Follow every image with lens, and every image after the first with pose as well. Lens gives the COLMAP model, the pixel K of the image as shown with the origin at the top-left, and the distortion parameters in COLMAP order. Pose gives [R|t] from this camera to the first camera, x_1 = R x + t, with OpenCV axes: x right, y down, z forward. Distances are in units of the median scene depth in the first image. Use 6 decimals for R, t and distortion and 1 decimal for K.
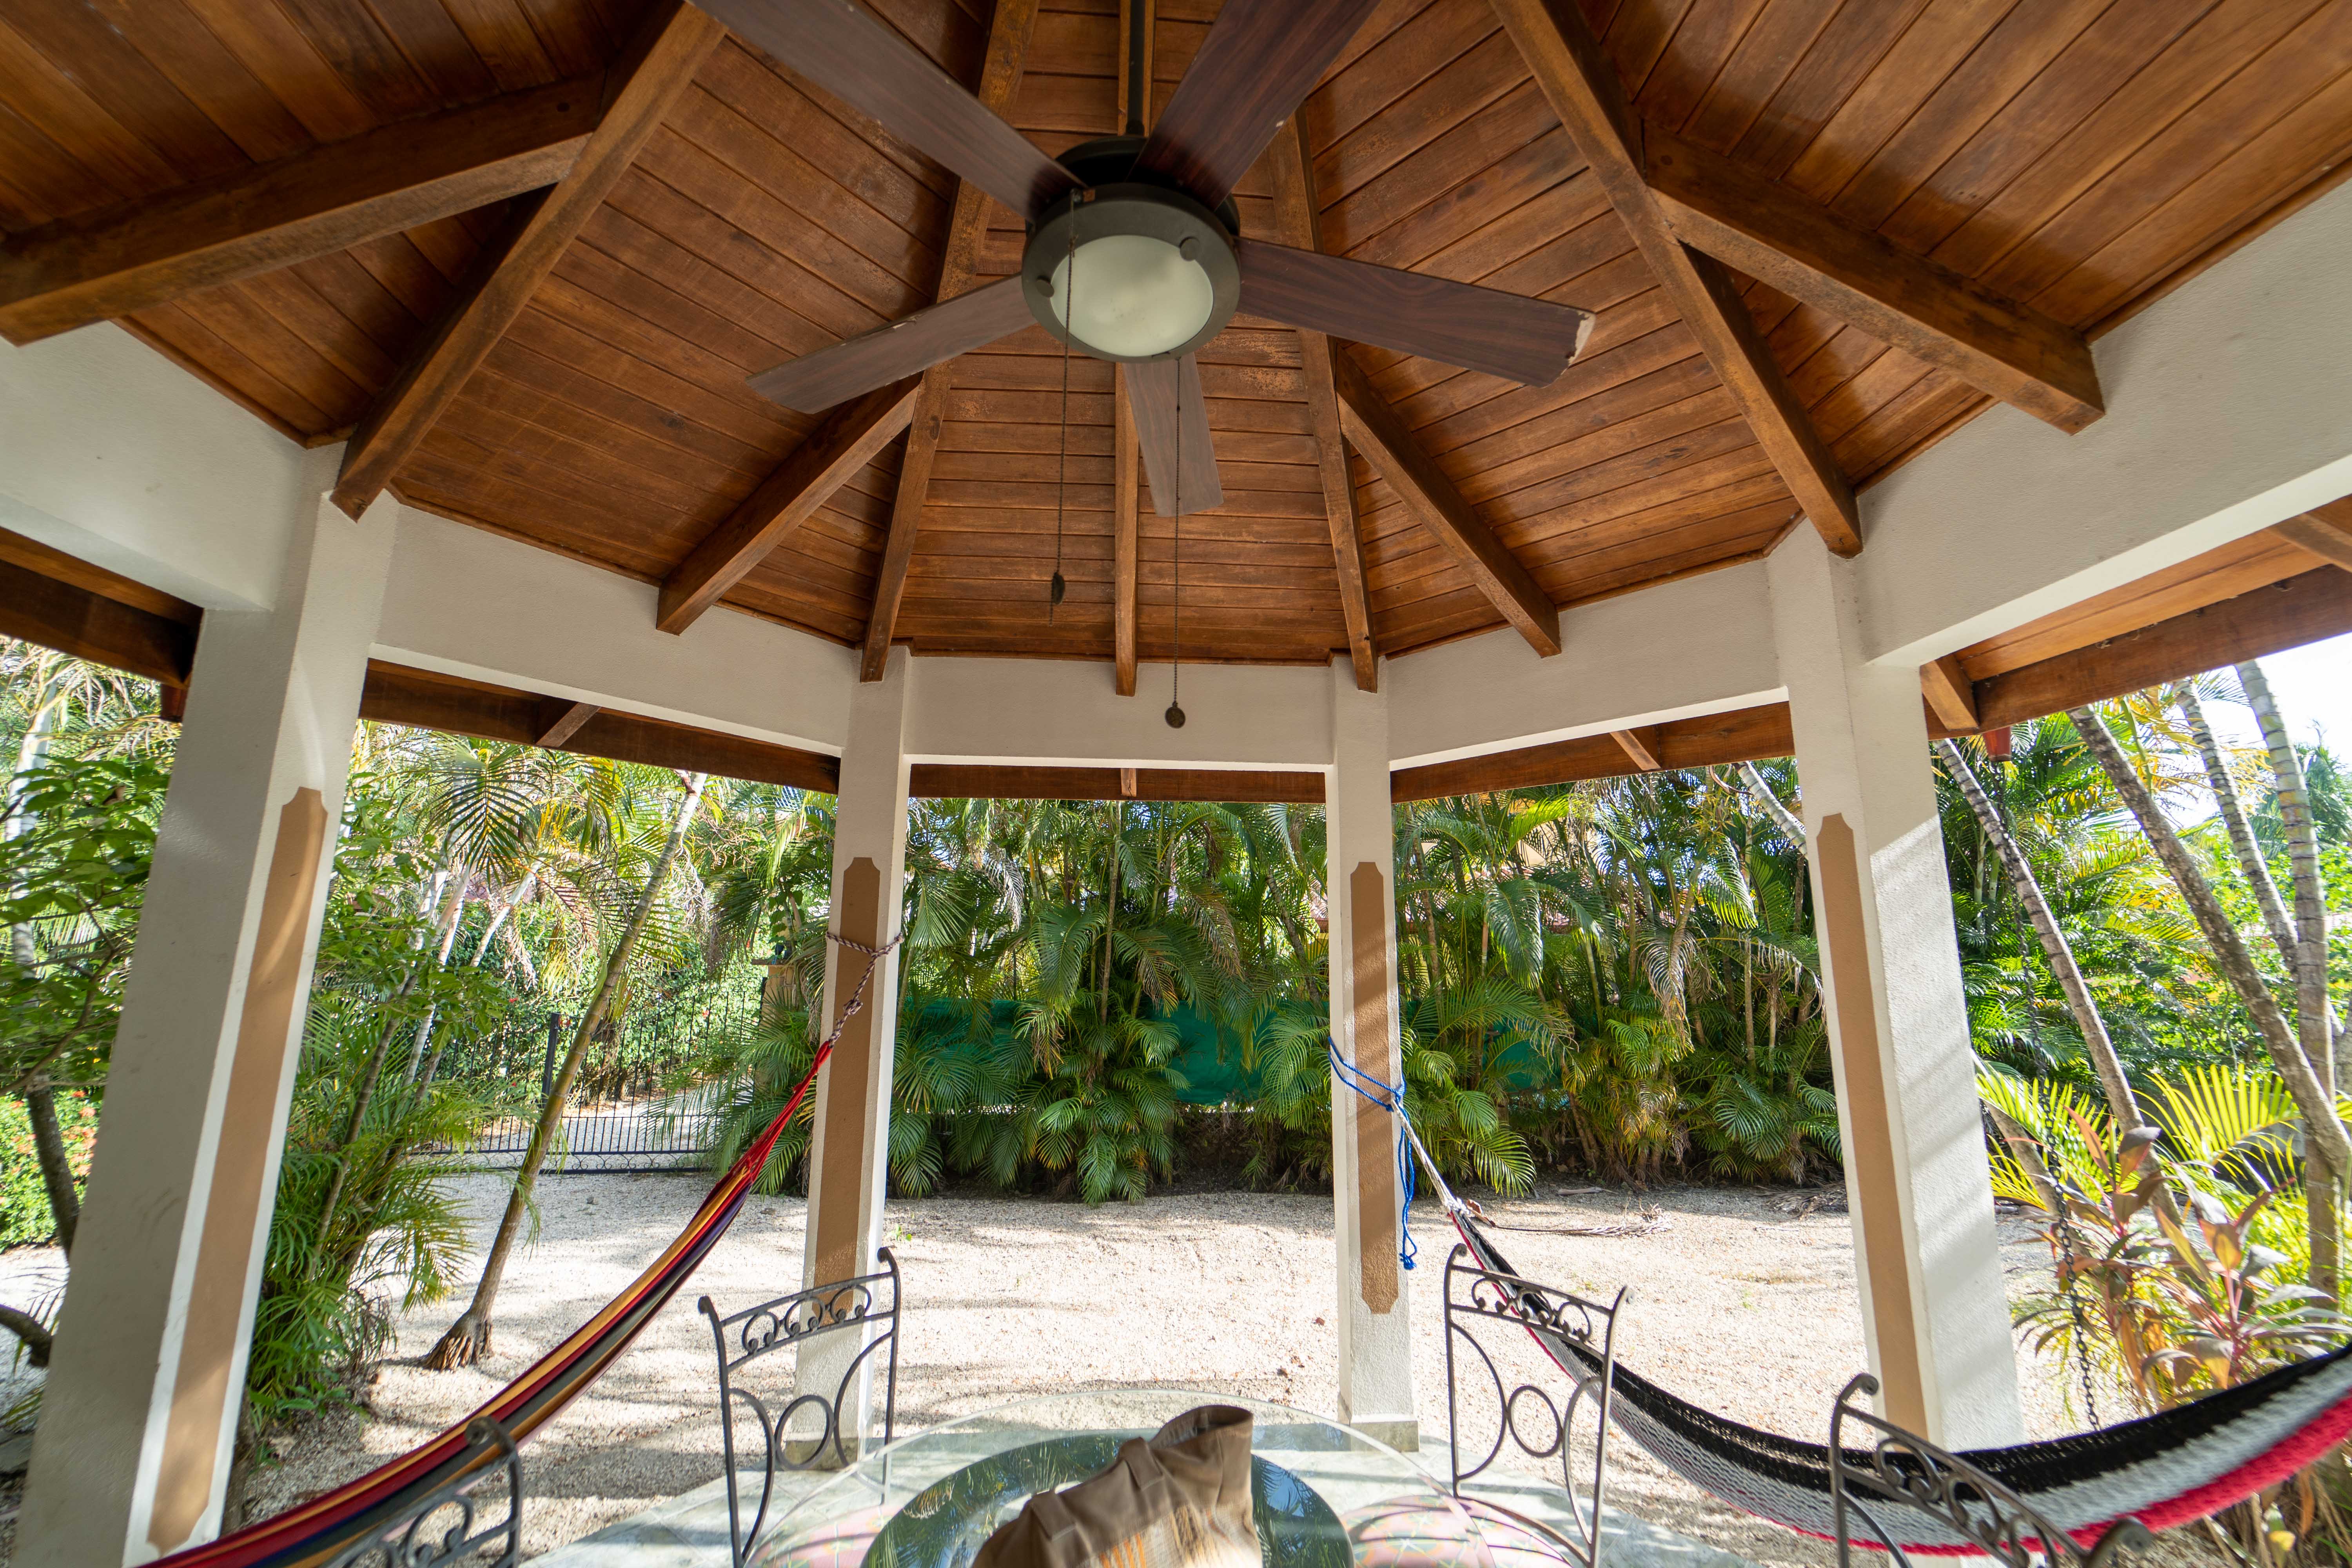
lens RADIAL K [[966.9, 0, 1176.6], [0, 966.9, 792.2], [0, 0, 1]] dist [-0.001612, -0.000380]
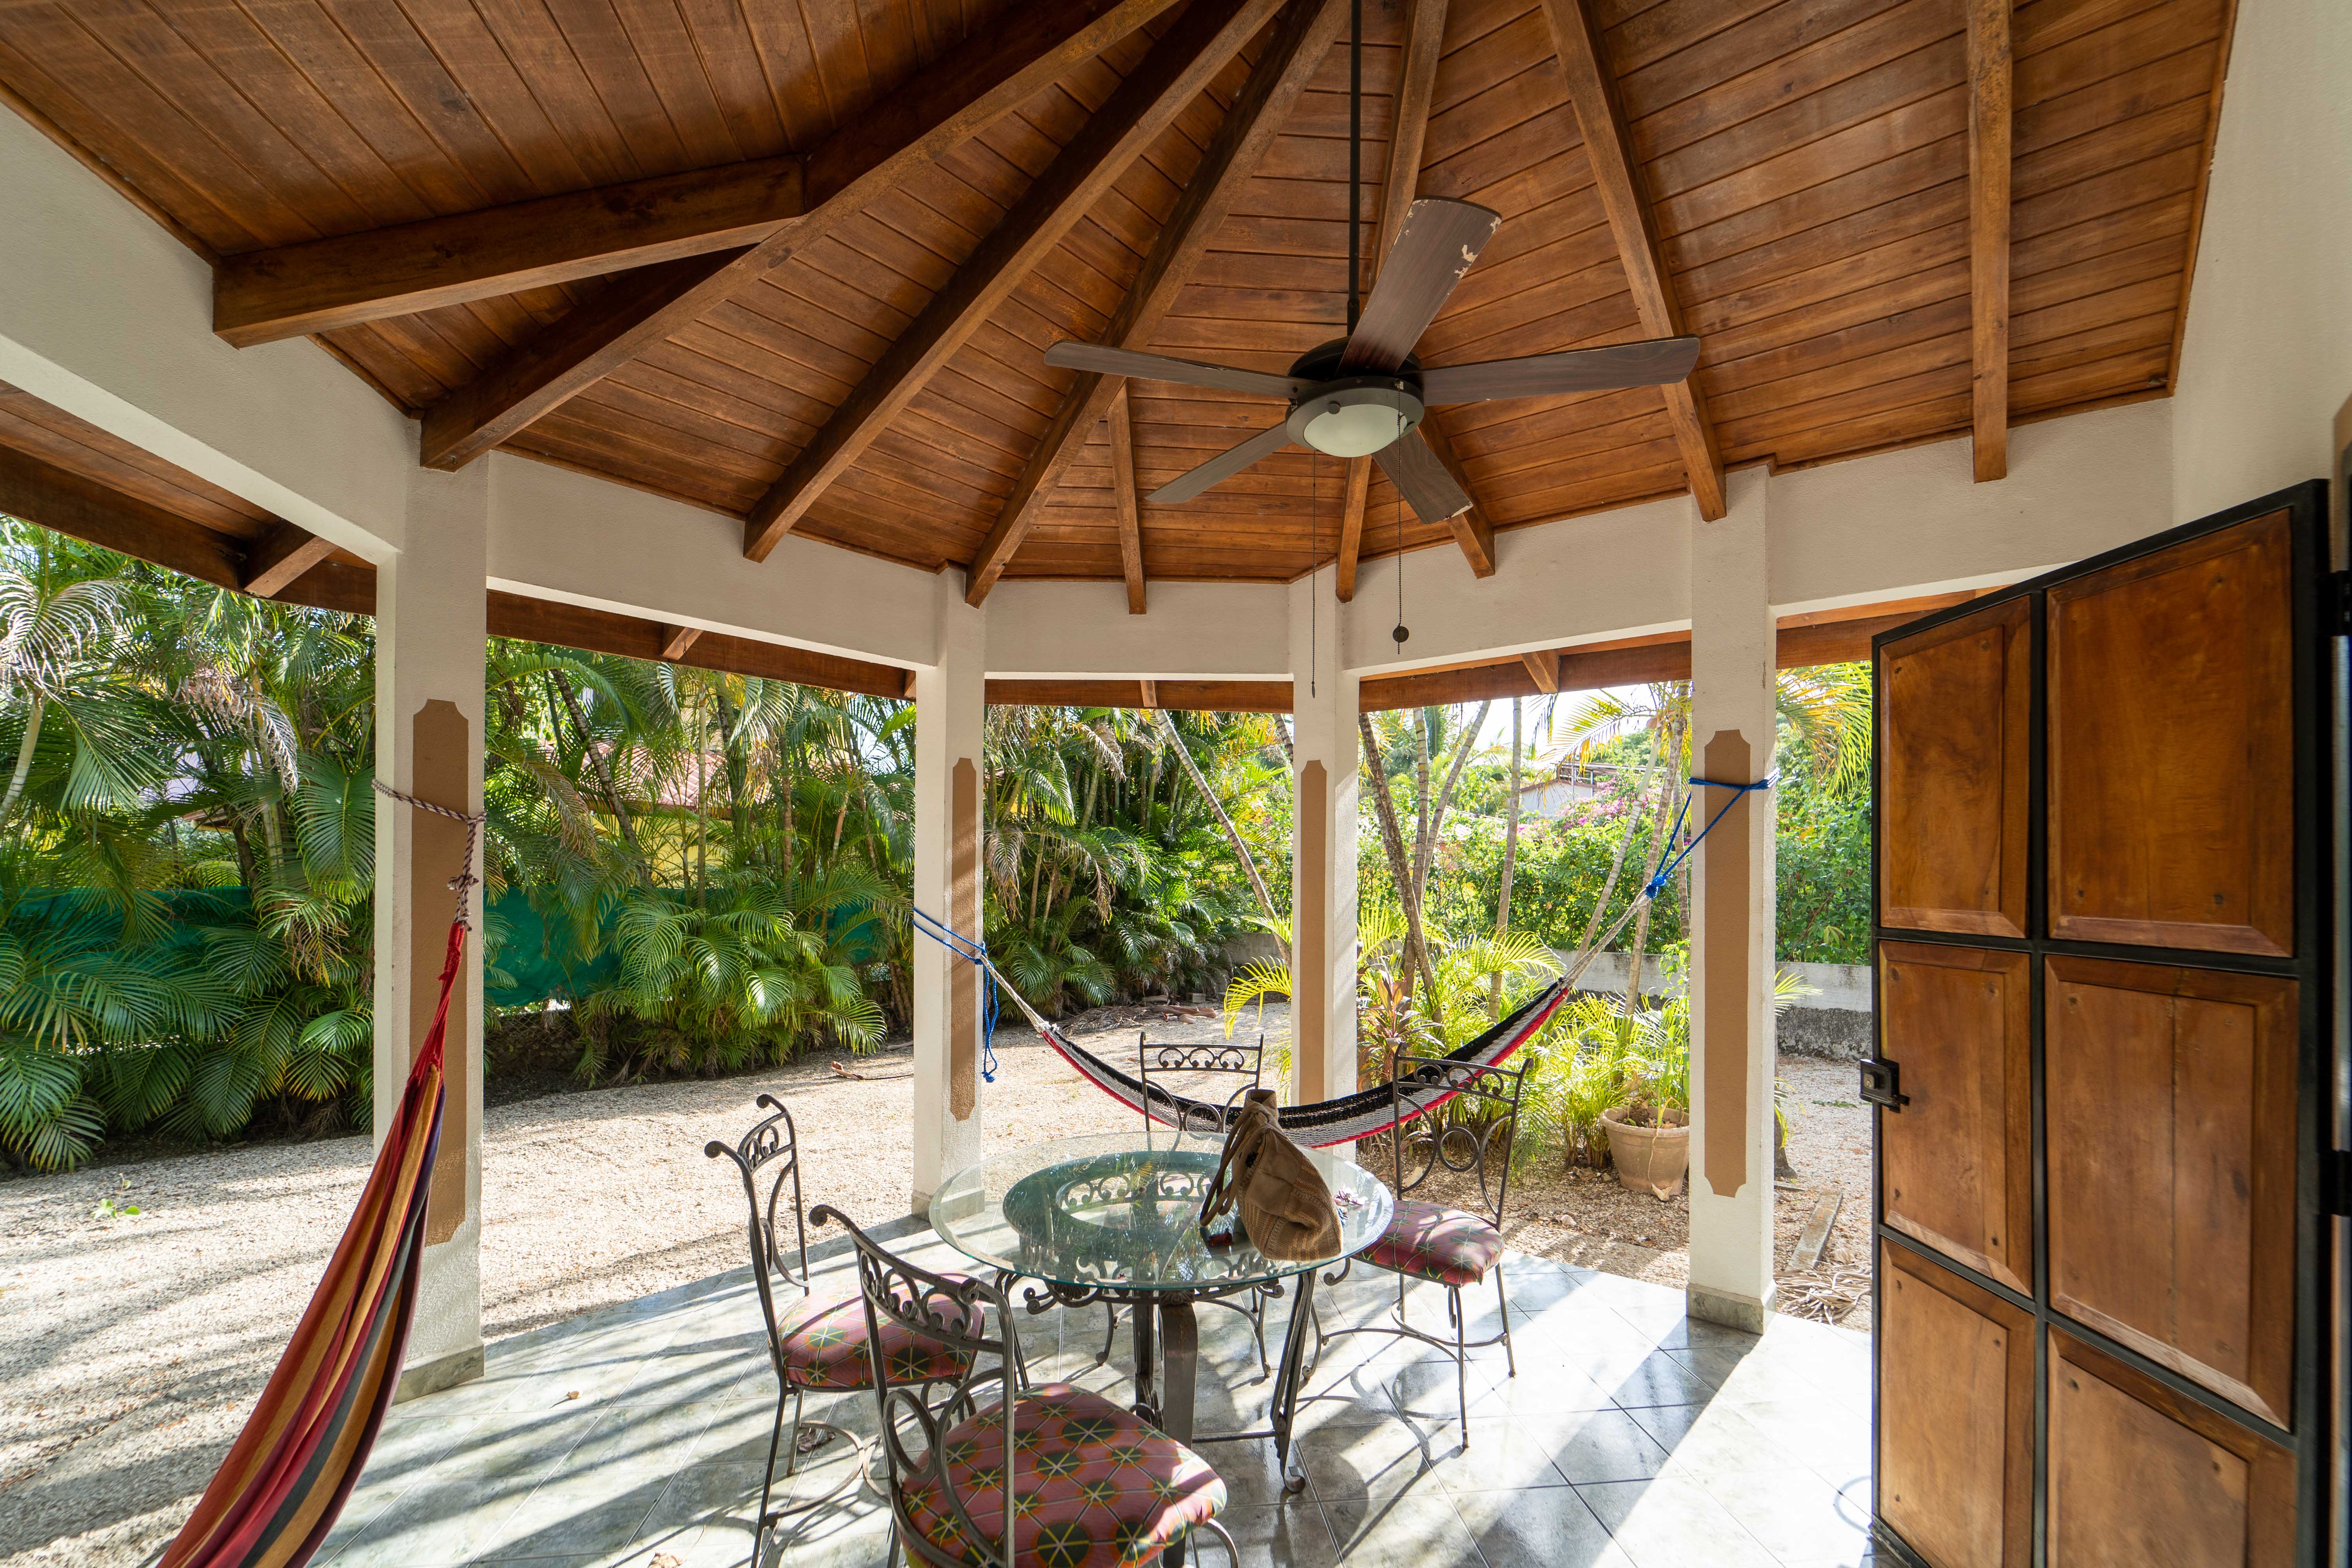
lens RADIAL K [[1004.4, 0, 1182.1], [0, 1004.4, 859.6], [0, 0, 1]] dist [-0.002042, -0.000154]
pose [[0.689306, 0.009891, 0.724402, -0.501212], [-0.140211, 0.982823, 0.119998, 0.011698], [-0.710773, -0.184284, 0.678853, -0.020024]]
